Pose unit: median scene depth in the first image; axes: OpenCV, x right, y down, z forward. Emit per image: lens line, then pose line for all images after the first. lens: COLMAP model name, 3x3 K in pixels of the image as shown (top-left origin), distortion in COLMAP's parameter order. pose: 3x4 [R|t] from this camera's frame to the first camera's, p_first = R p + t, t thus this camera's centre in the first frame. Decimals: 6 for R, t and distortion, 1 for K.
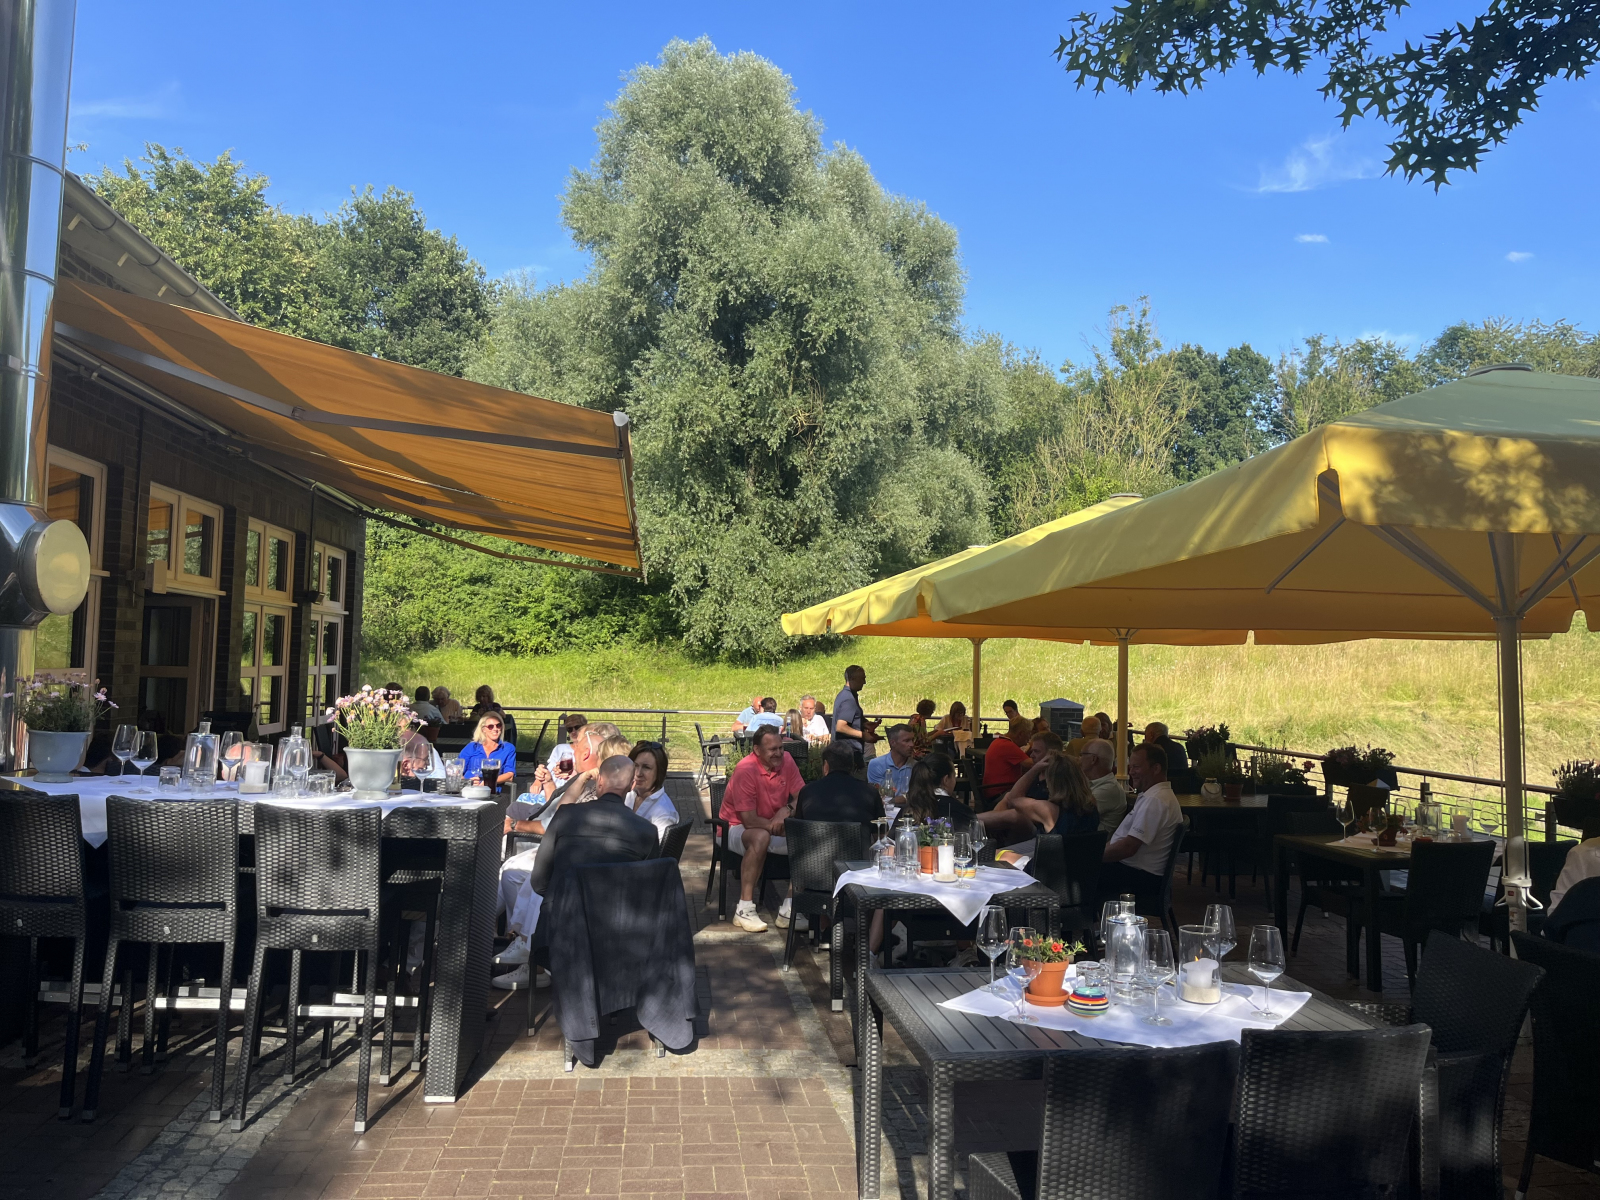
lens RADIAL K [[1196.3, 0, 800.0], [0, 1196.3, 600.0], [0, 0, 1]] dist [0.071981, -0.098178]
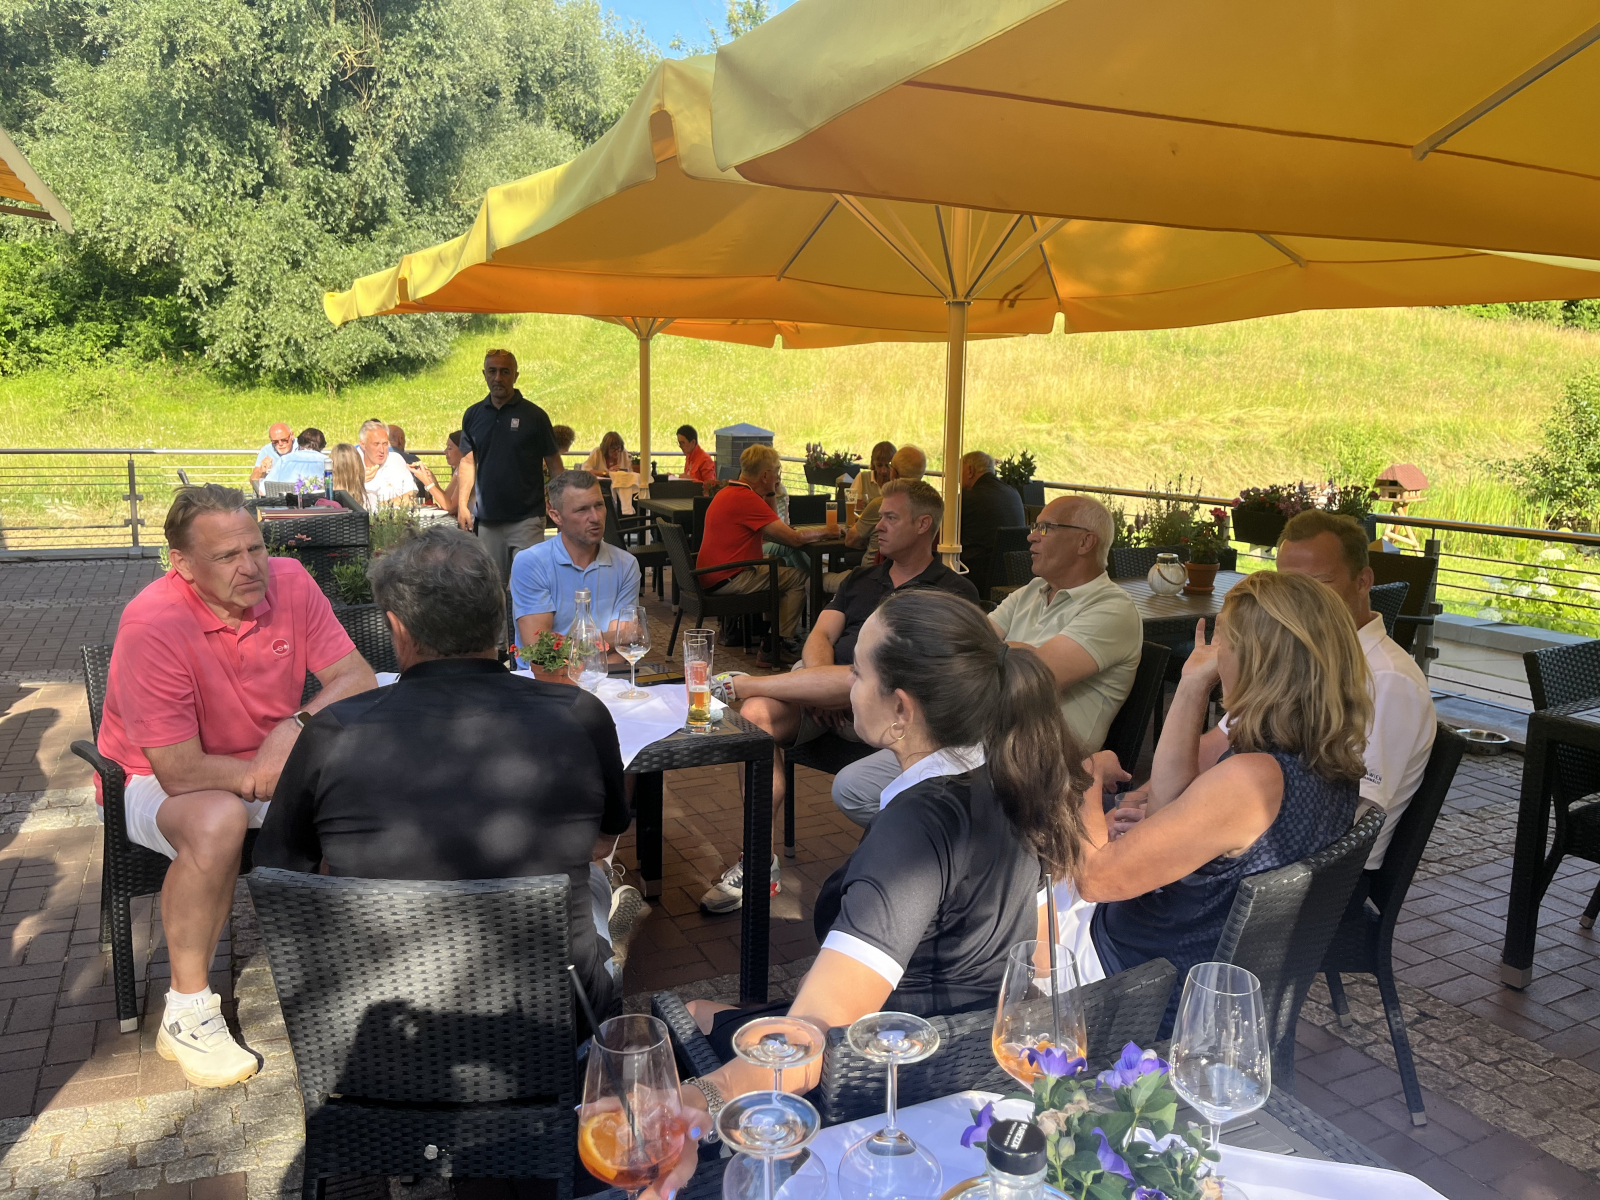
lens RADIAL K [[1196.3, 0, 800.0], [0, 1196.3, 600.0], [0, 0, 1]] dist [0.071981, -0.098178]
pose [[0.945436, -0.061211, 0.320005, 0.003622], [-0.010531, 0.975938, 0.217793, 0.012651], [-0.325636, -0.209279, 0.922043, 0.133687]]
